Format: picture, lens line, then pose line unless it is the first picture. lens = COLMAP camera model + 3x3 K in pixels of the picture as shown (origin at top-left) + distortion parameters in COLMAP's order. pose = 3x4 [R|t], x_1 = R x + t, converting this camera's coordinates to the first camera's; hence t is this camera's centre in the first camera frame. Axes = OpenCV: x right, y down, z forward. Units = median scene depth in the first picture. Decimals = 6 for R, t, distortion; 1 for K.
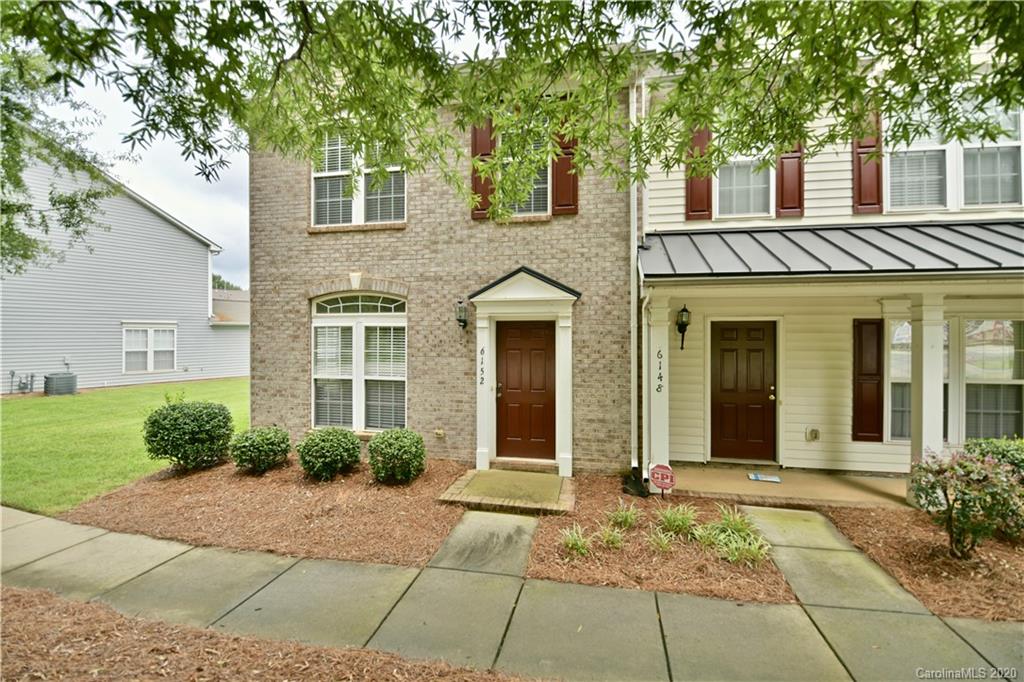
lens RADIAL K [[445.9, 0, 514.0], [0, 445.9, 331.8], [0, 0, 1]] dist [-0.005867, -0.007364]
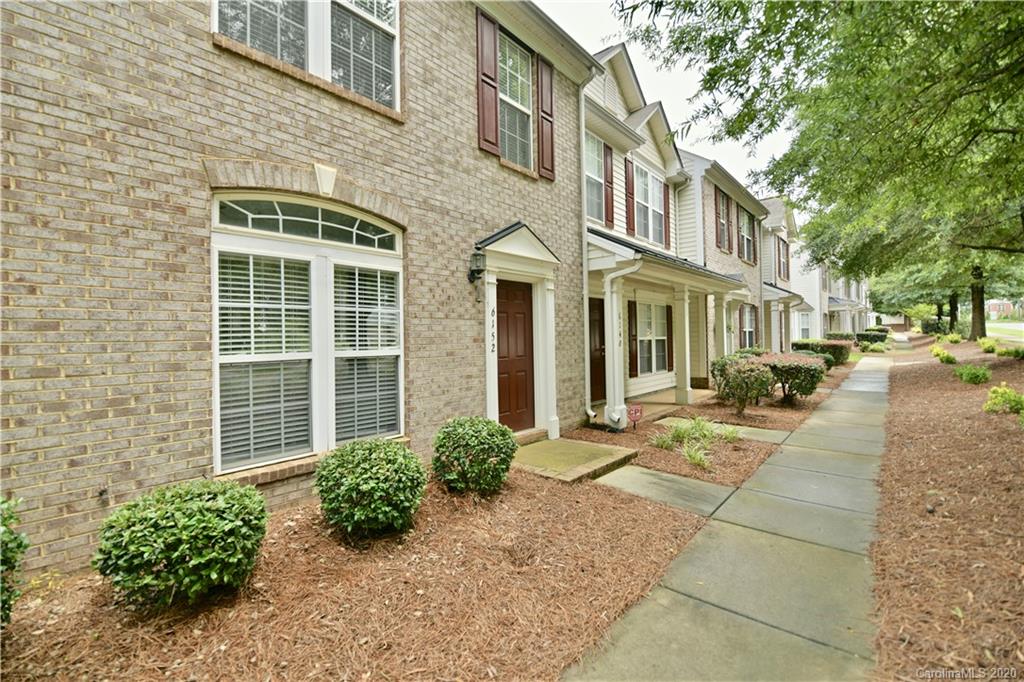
lens RADIAL K [[445.9, 0, 506.9], [0, 445.9, 331.7], [0, 0, 1]] dist [-0.005867, -0.007364]
pose [[0.491459, 0.003467, 0.870894, -0.770975], [0.011165, 0.999885, -0.010281, 0.087958], [-0.870829, 0.014777, 0.491364, 0.566514]]
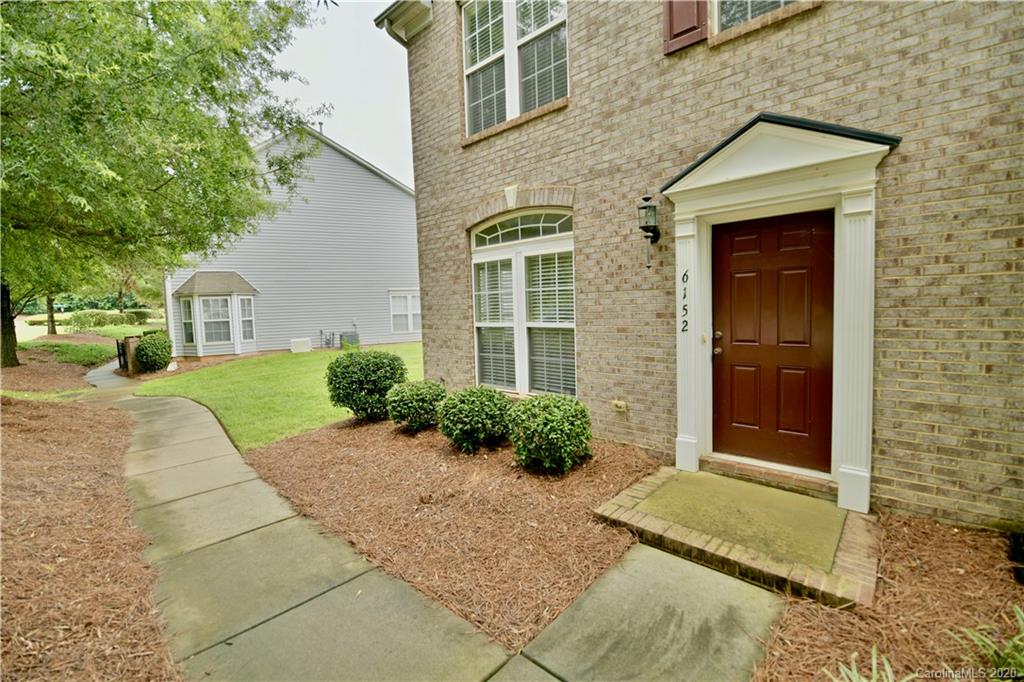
lens RADIAL K [[445.9, 0, 511.6], [0, 445.9, 335.0], [0, 0, 1]] dist [-0.005867, -0.007364]
pose [[0.854850, 0.006421, -0.518836, 0.040466], [0.033994, 0.997082, 0.068348, 0.072164], [0.517761, -0.076064, 0.852137, 0.359153]]
